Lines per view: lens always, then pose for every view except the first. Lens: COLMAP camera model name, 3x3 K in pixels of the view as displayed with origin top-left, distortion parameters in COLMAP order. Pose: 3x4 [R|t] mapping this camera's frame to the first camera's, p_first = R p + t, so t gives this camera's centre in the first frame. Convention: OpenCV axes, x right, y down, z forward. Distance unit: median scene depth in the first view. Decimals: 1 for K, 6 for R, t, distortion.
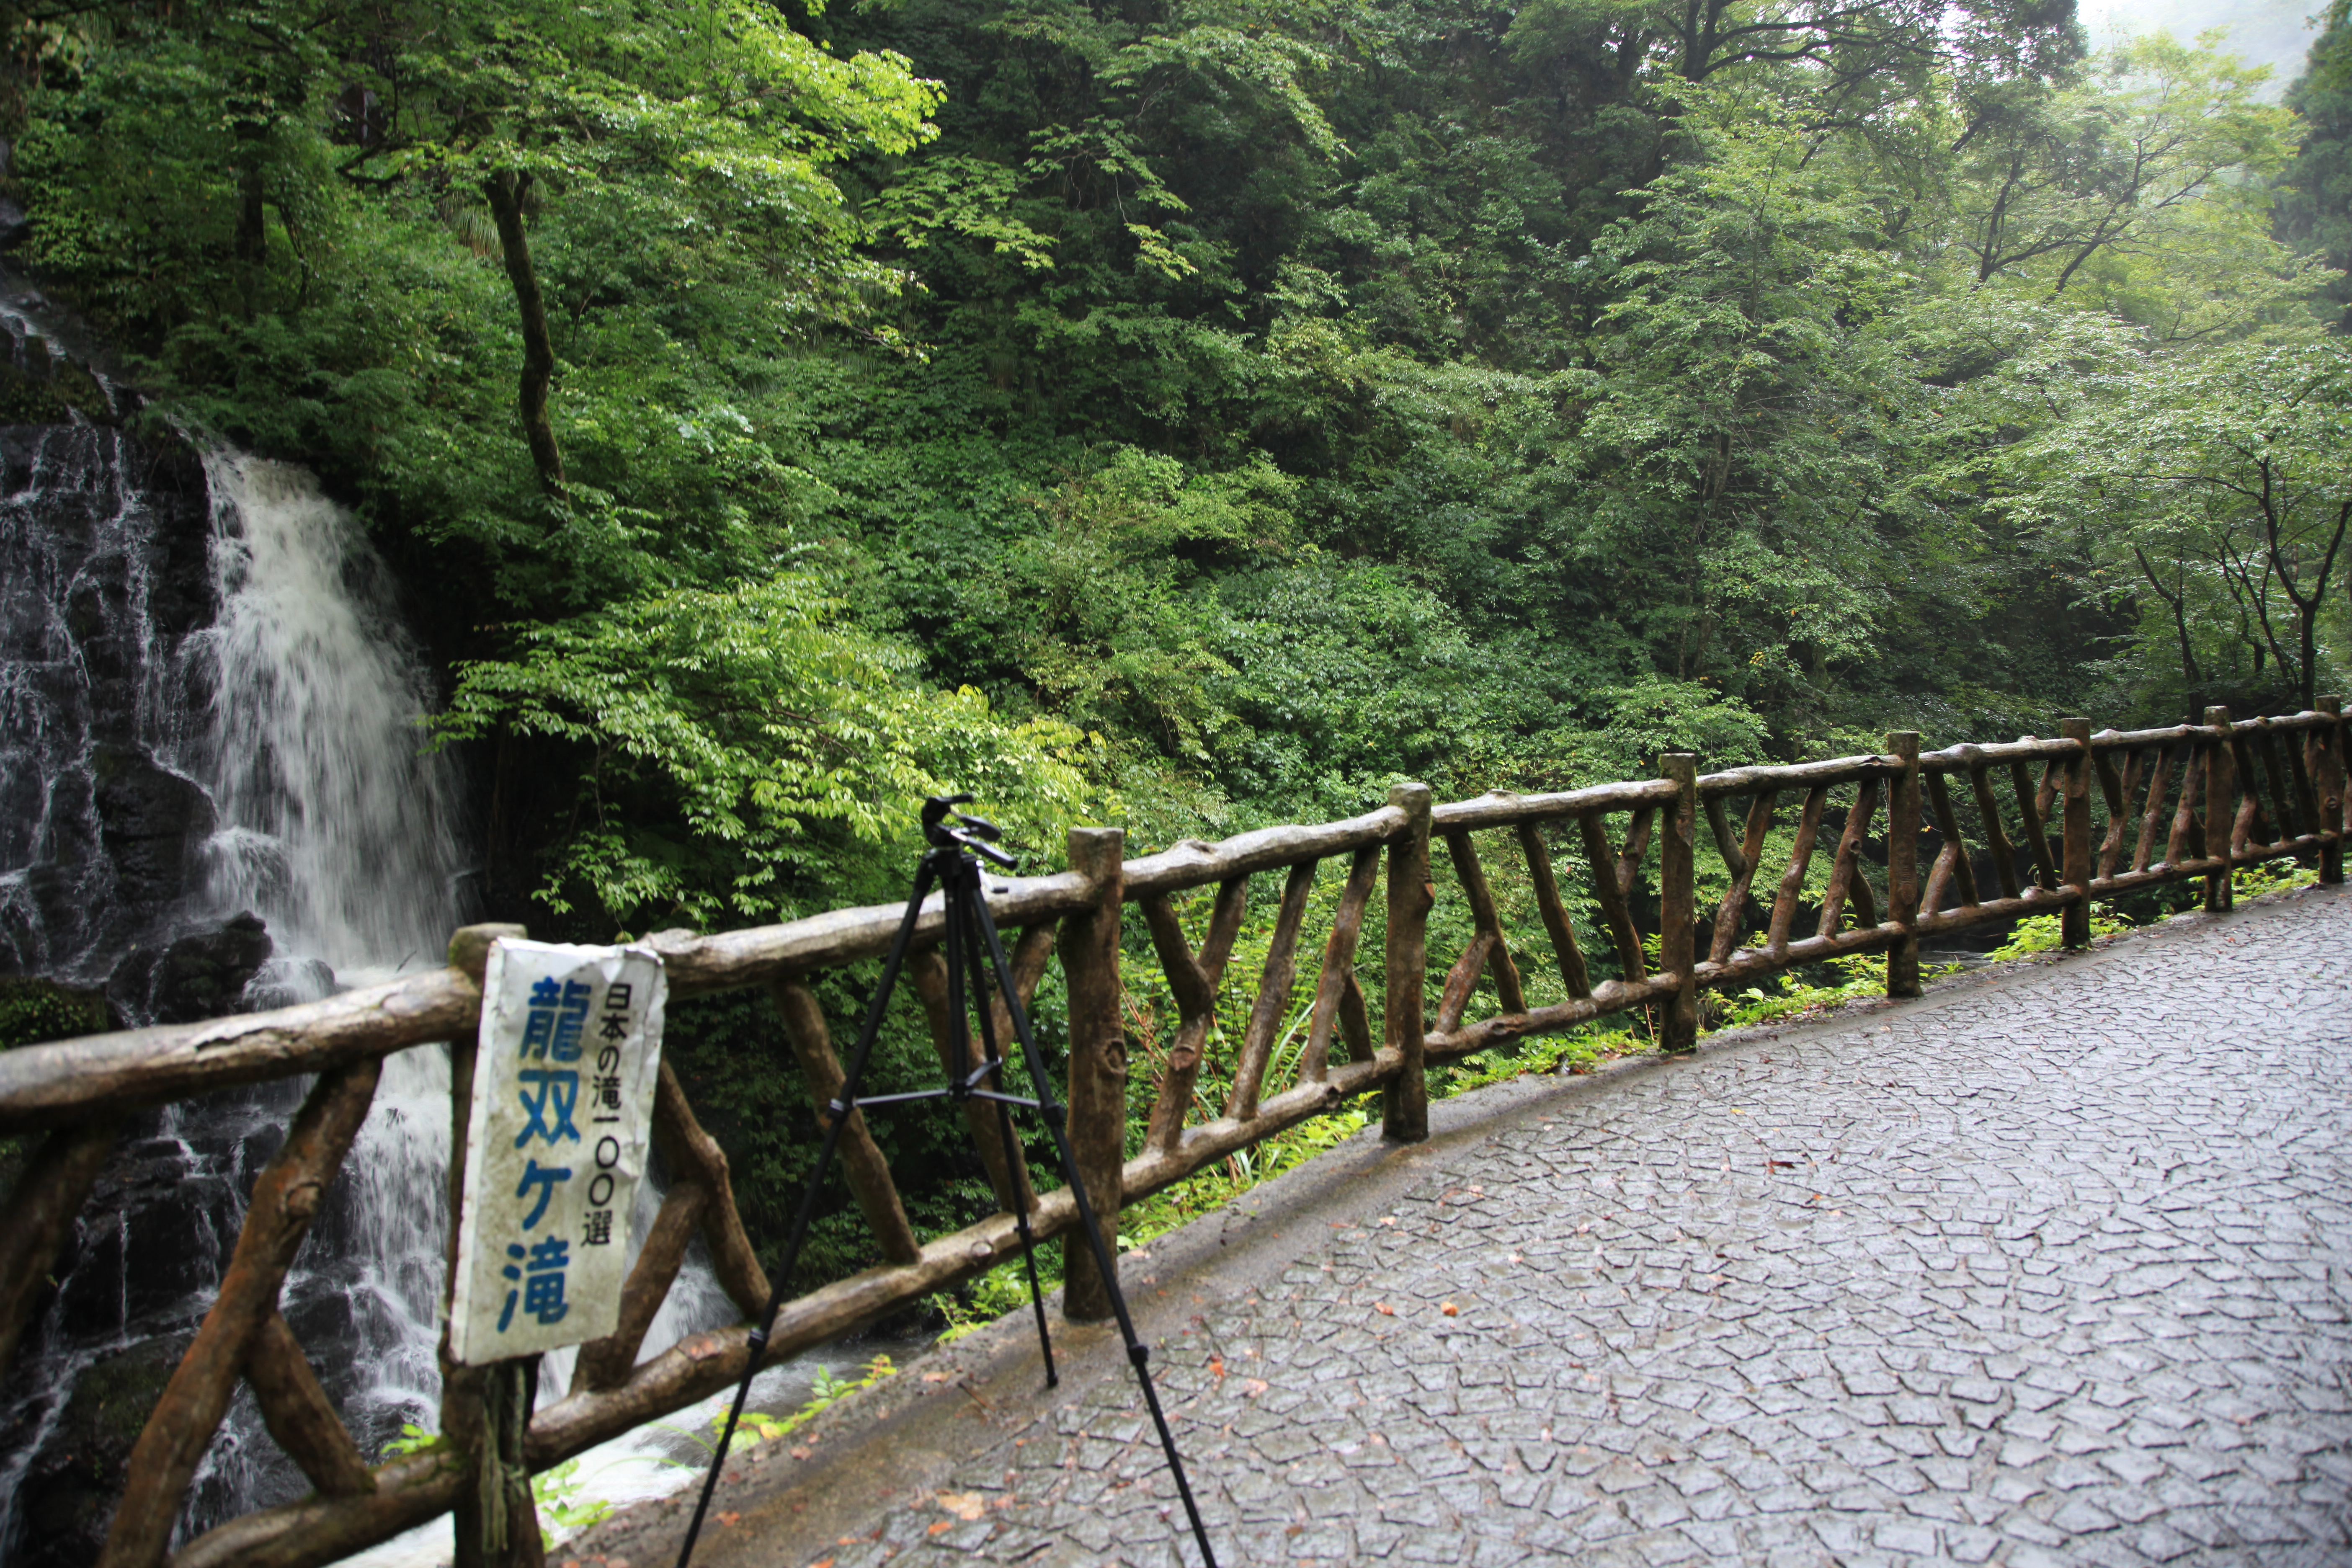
lens RADIAL K [[1621.1, 0, 1180.3], [0, 1621.1, 795.5], [0, 0, 1]] dist [-0.072966, 0.015596]
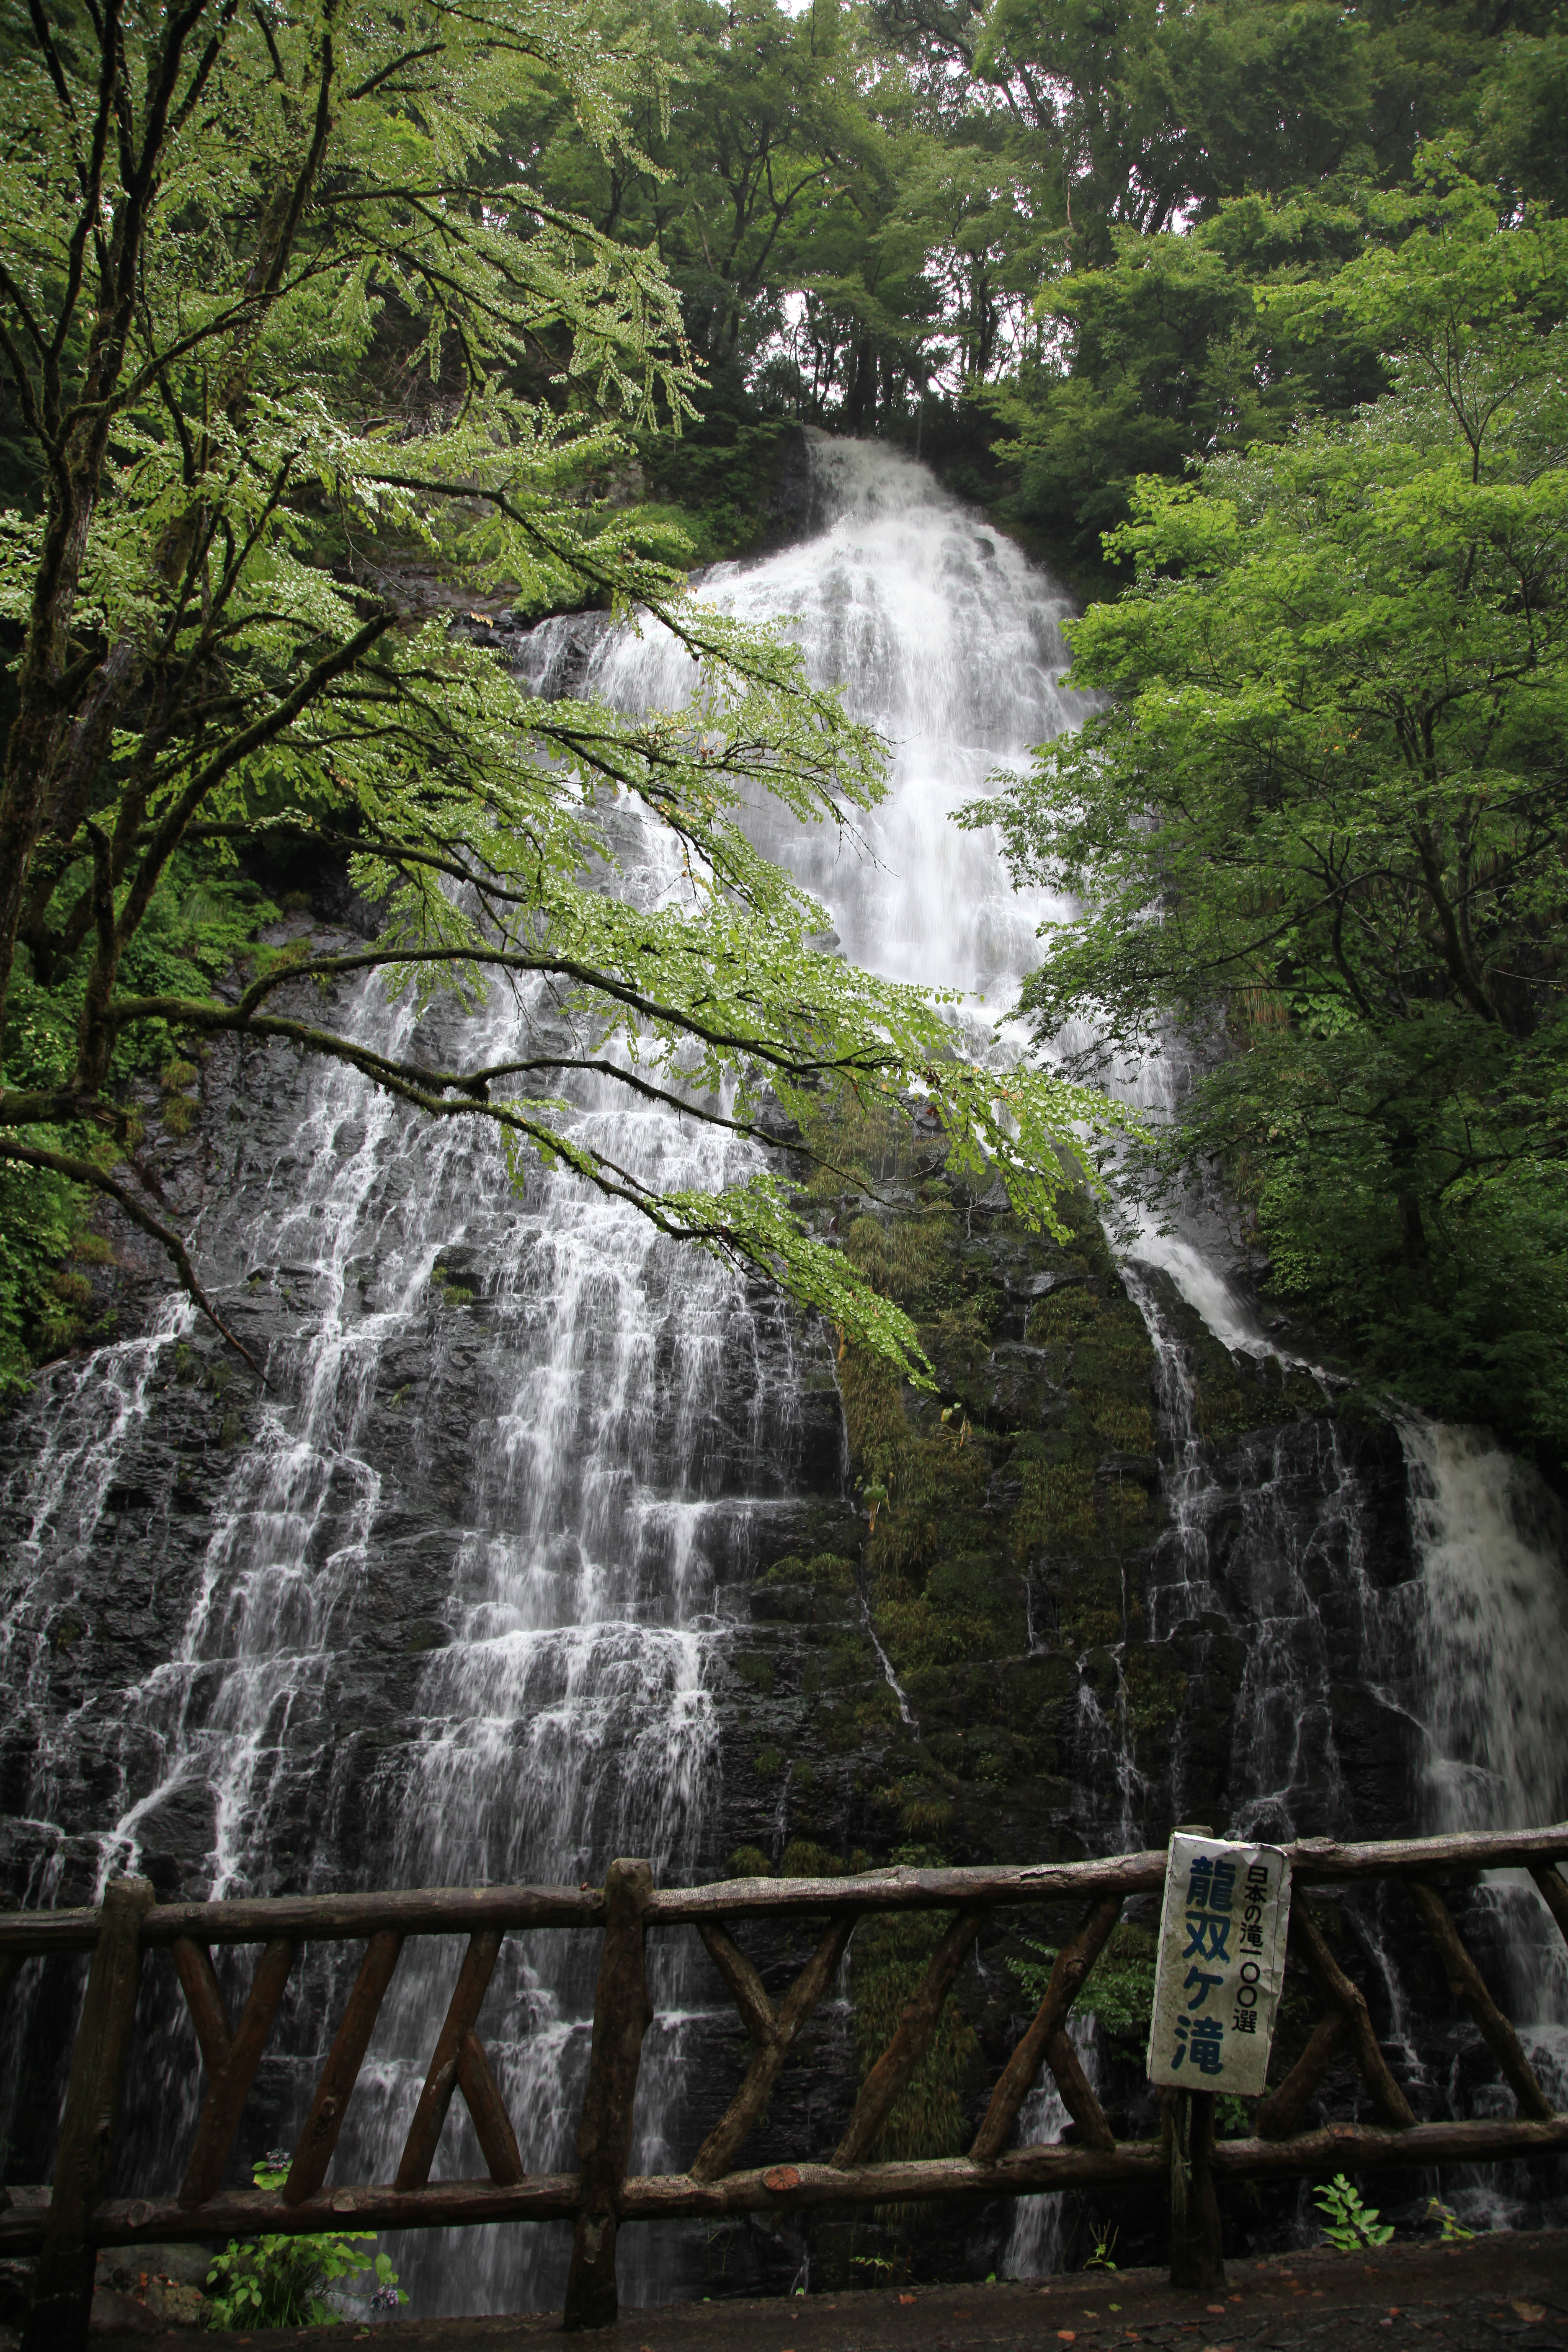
lens RADIAL K [[1621.1, 0, 778.7], [0, 1621.1, 1186.1], [0, 0, 1]] dist [-0.072966, 0.015596]
pose [[0.554255, -0.256469, -0.791849, 0.882616], [-0.011962, 0.948793, -0.315673, -0.025399], [0.832261, 0.184435, 0.522805, -0.411855]]
